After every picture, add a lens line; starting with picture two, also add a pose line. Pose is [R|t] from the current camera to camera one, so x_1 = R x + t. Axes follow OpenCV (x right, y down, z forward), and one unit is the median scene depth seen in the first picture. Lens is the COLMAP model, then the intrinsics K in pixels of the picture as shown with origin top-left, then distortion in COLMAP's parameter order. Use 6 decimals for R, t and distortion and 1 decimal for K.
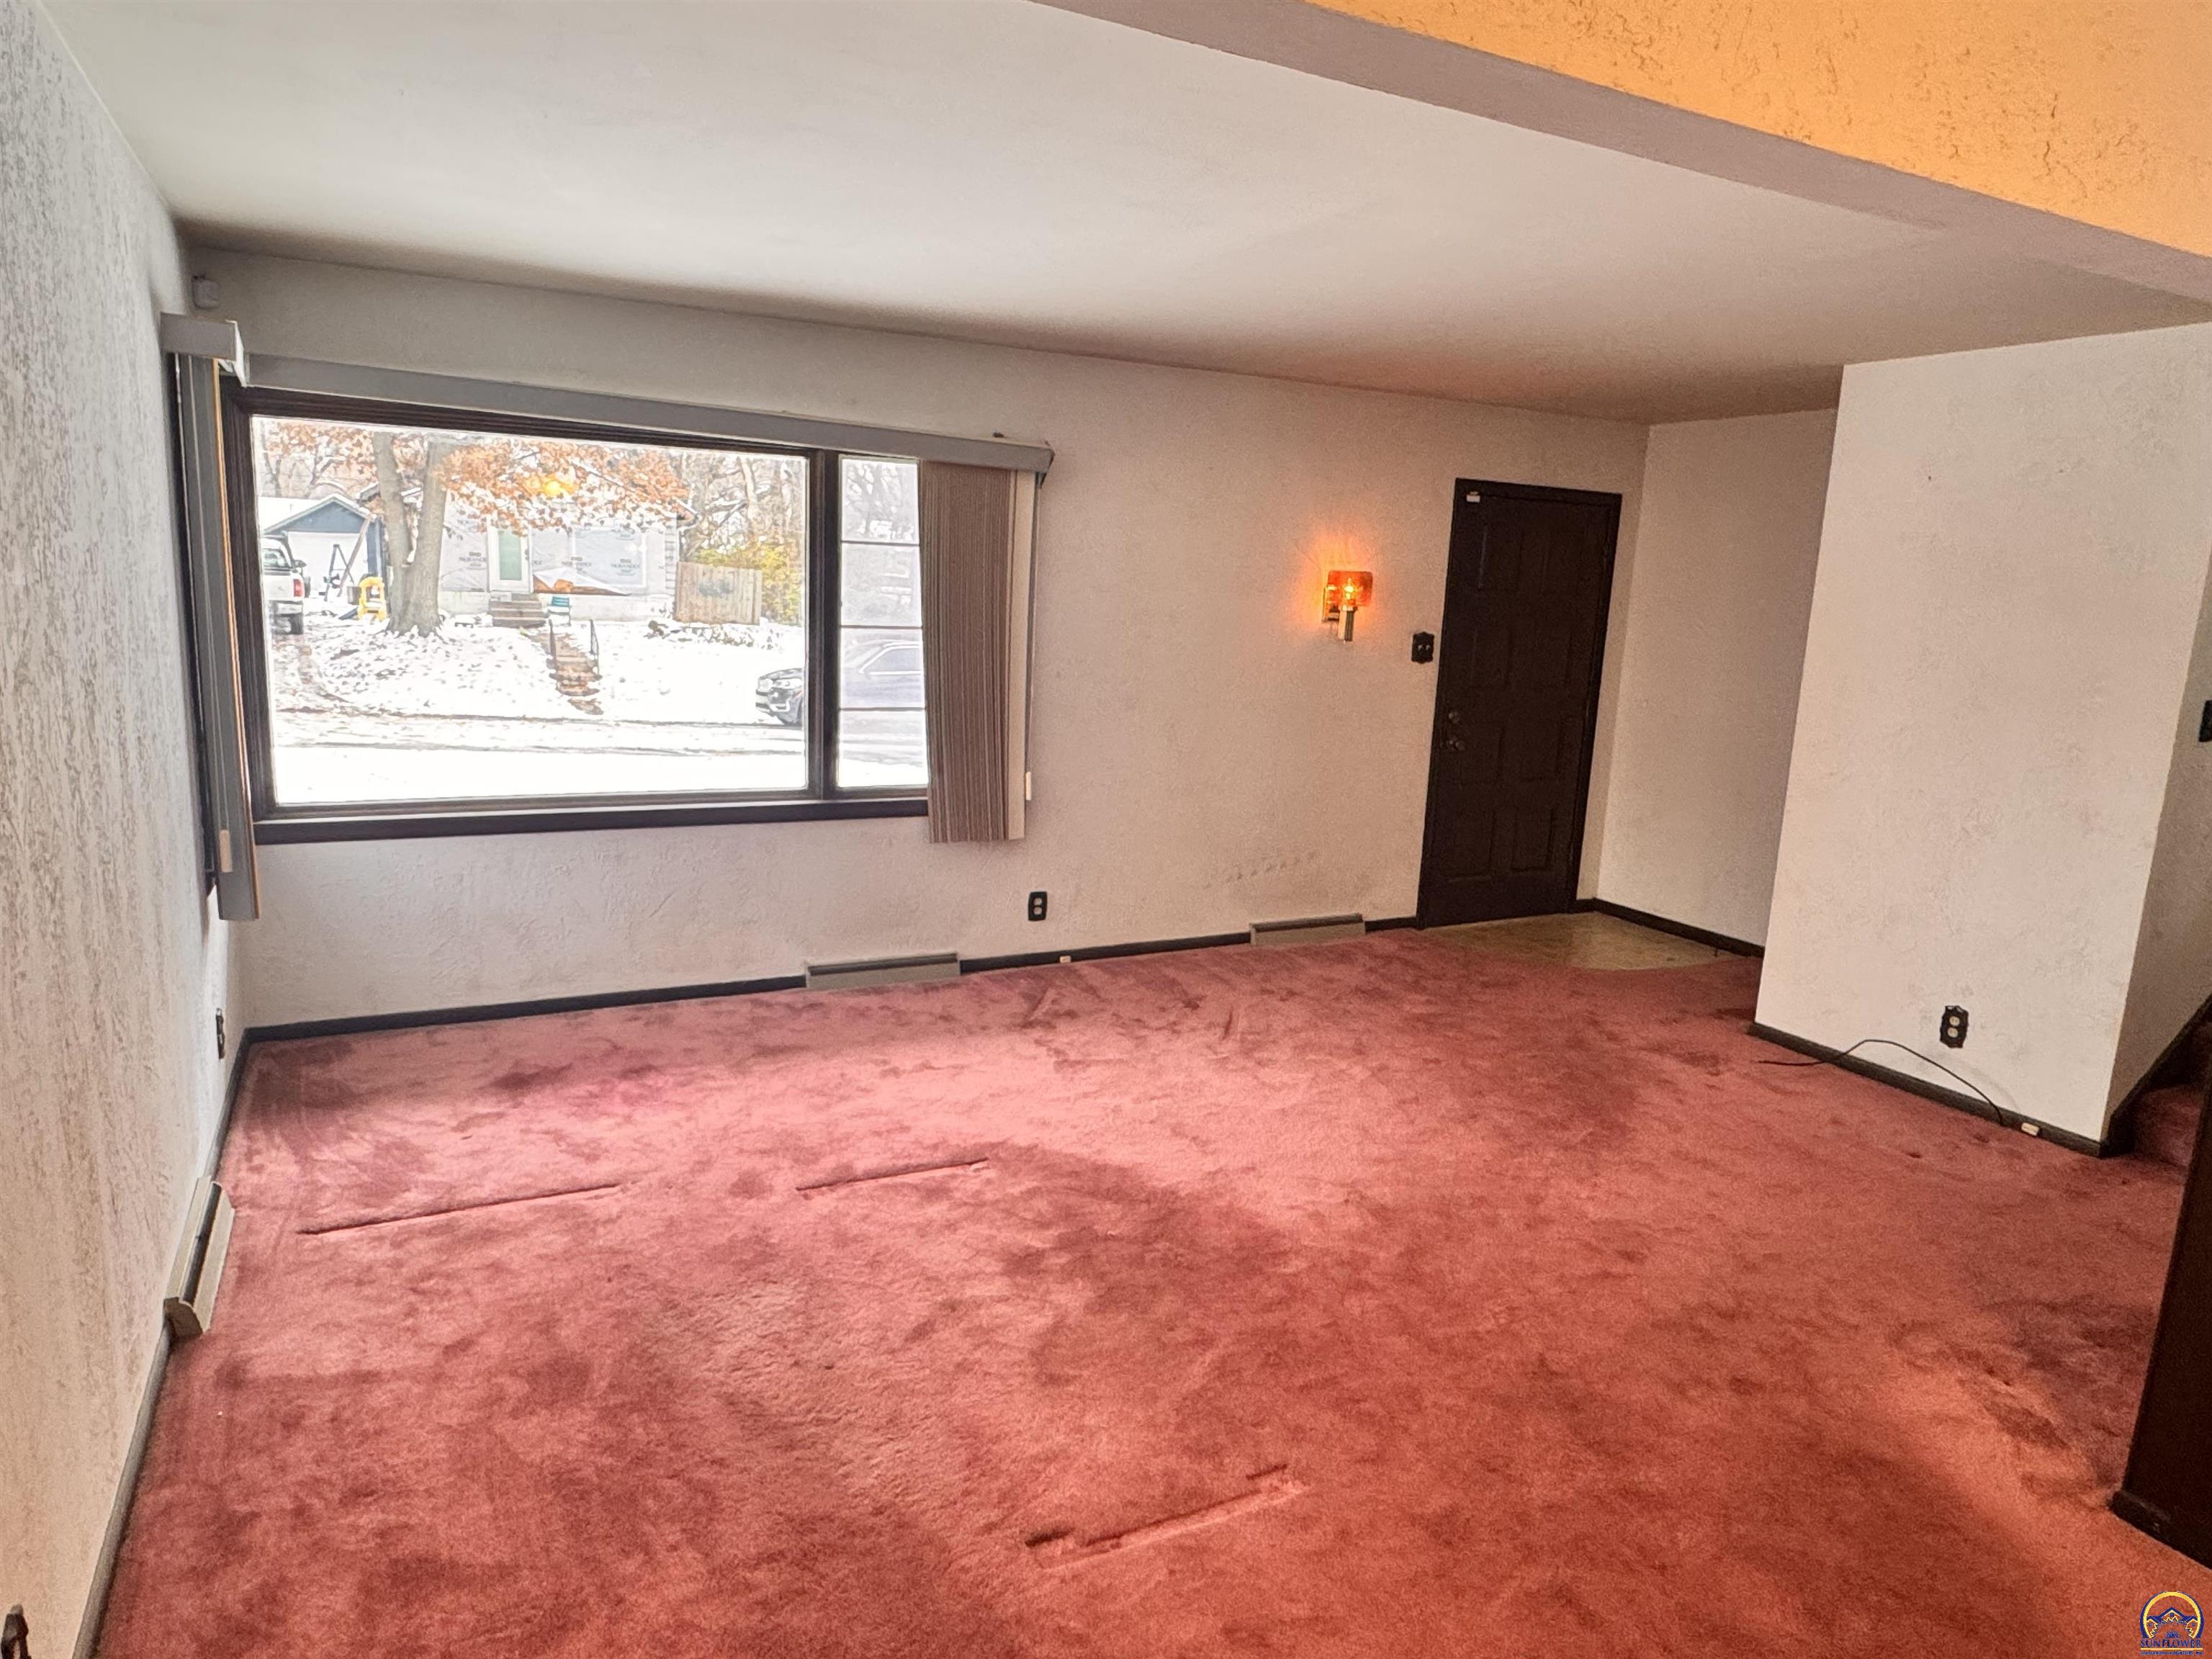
lens RADIAL K [[1379.6, 0, 1096.0], [0, 1379.6, 834.4], [0, 0, 1]] dist [-0.003789, 0.003525]
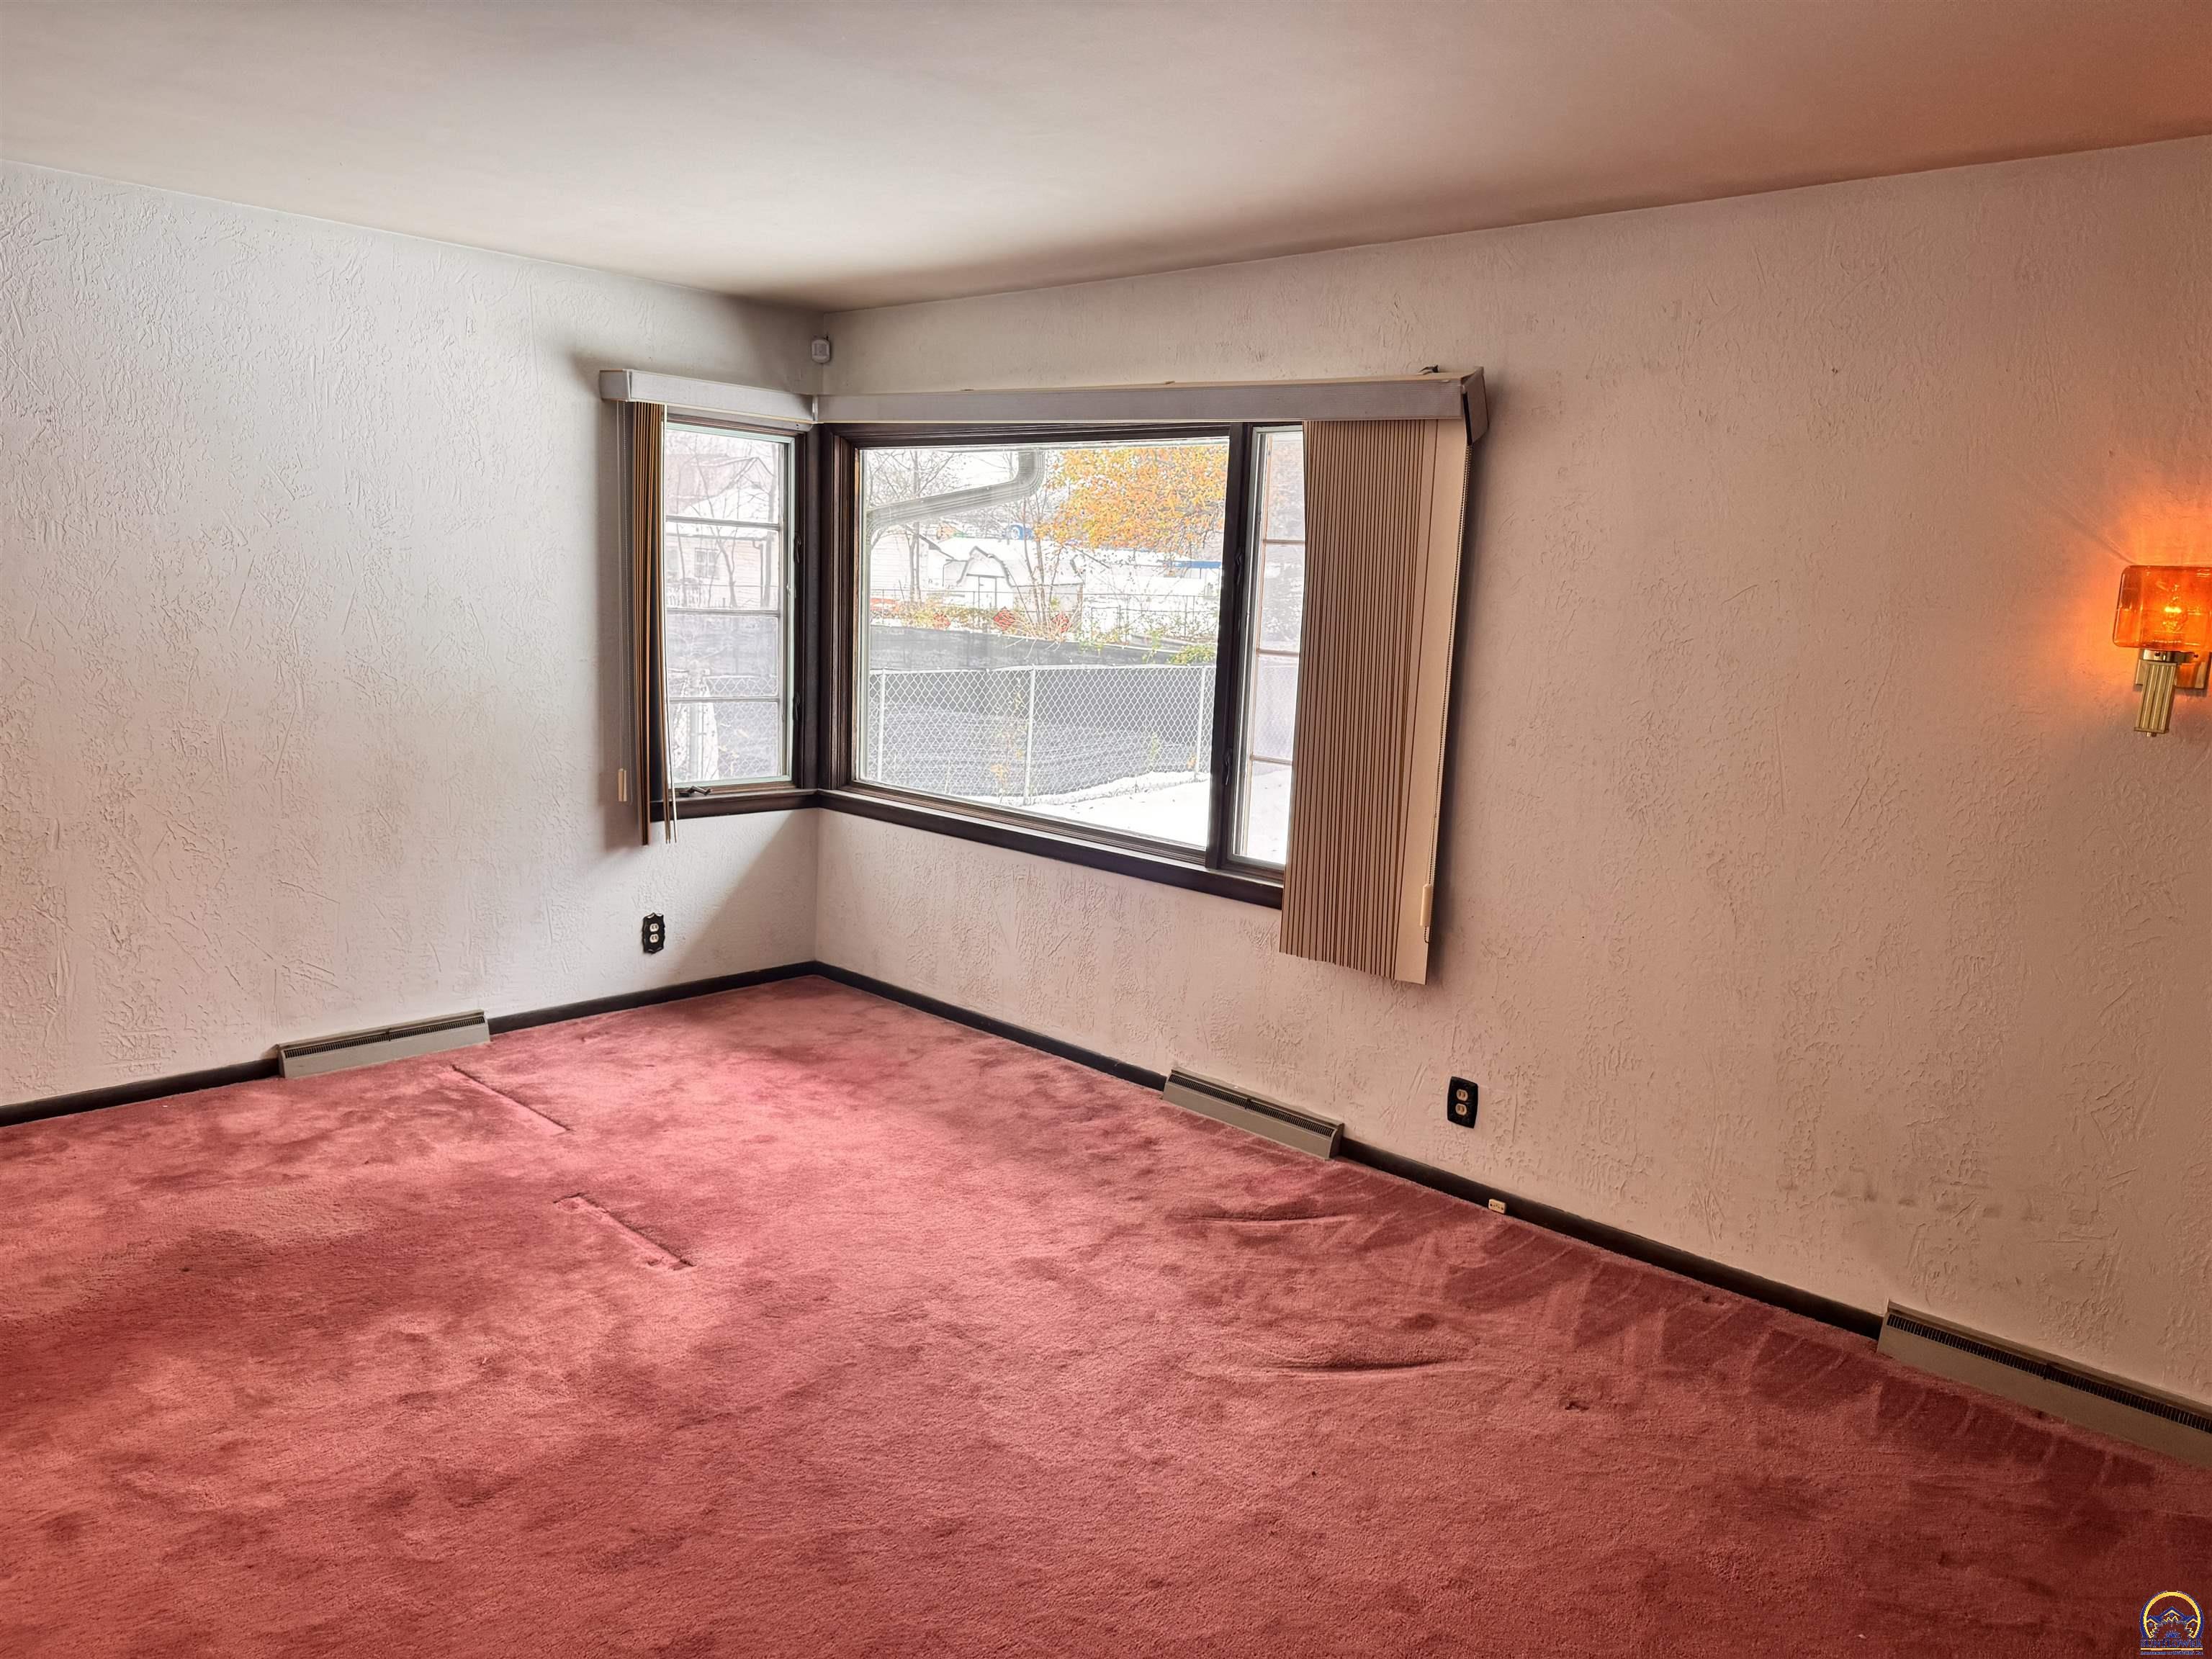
lens RADIAL K [[1559.9, 0, 1106.0], [0, 1559.9, 829.5], [0, 0, 1]] dist [0.060649, -0.083574]
pose [[0.332285, 0.129862, -0.934196, 0.610839], [-0.202094, 0.977275, 0.063967, -0.090994], [0.921273, 0.167540, 0.350978, 0.626926]]
